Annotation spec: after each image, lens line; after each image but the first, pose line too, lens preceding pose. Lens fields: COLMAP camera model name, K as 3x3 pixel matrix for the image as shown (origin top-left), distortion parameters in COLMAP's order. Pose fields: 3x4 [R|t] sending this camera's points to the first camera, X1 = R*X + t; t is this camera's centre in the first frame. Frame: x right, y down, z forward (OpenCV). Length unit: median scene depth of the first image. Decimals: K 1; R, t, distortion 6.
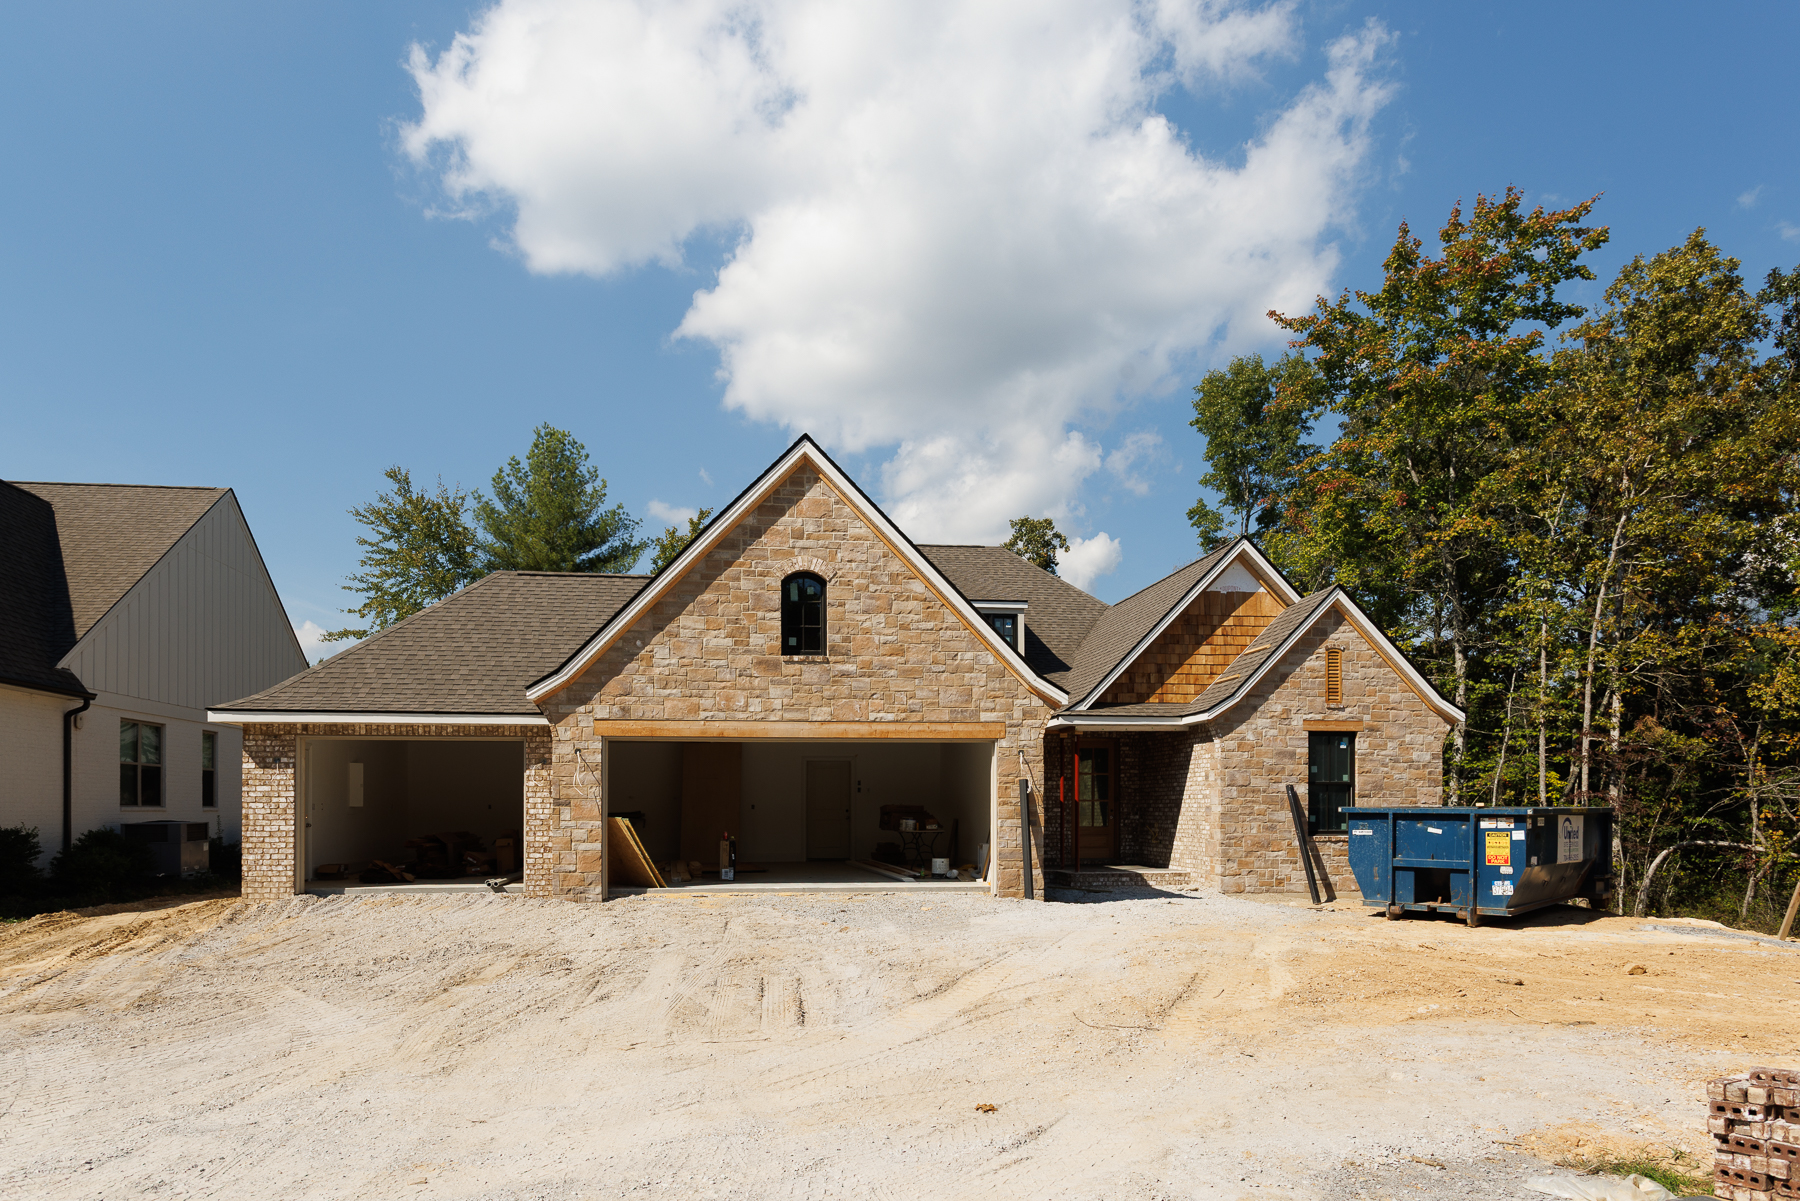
lens RADIAL K [[1074.8, 0, 897.5], [0, 1074.8, 596.9], [0, 0, 1]] dist [0.004018, 0.000262]
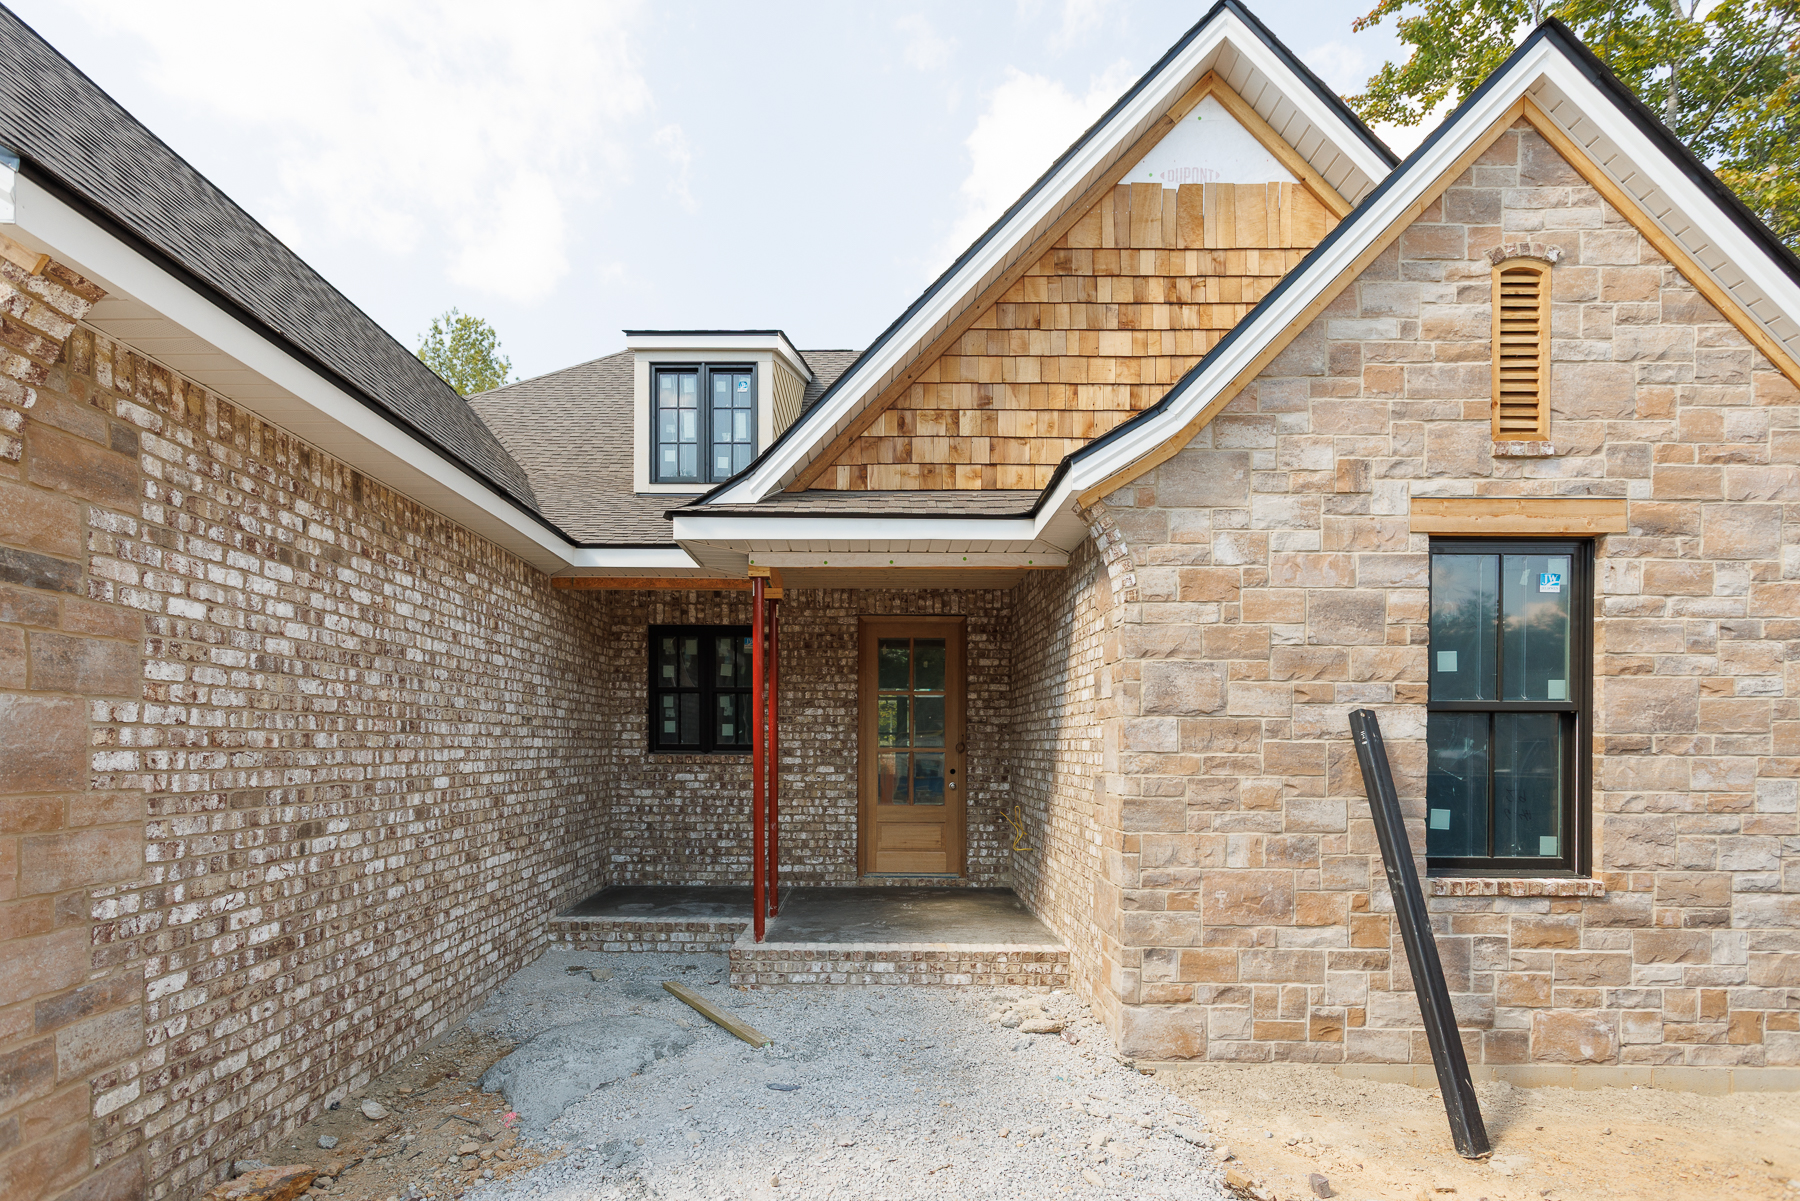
lens RADIAL K [[875.1, 0, 898.3], [0, 875.1, 613.0], [0, 0, 1]] dist [0.005566, 0.000649]
pose [[0.990768, -0.011864, -0.135049, 0.267689], [0.017779, 0.998931, 0.042673, 0.133849], [0.134398, -0.044680, 0.989920, 0.736072]]
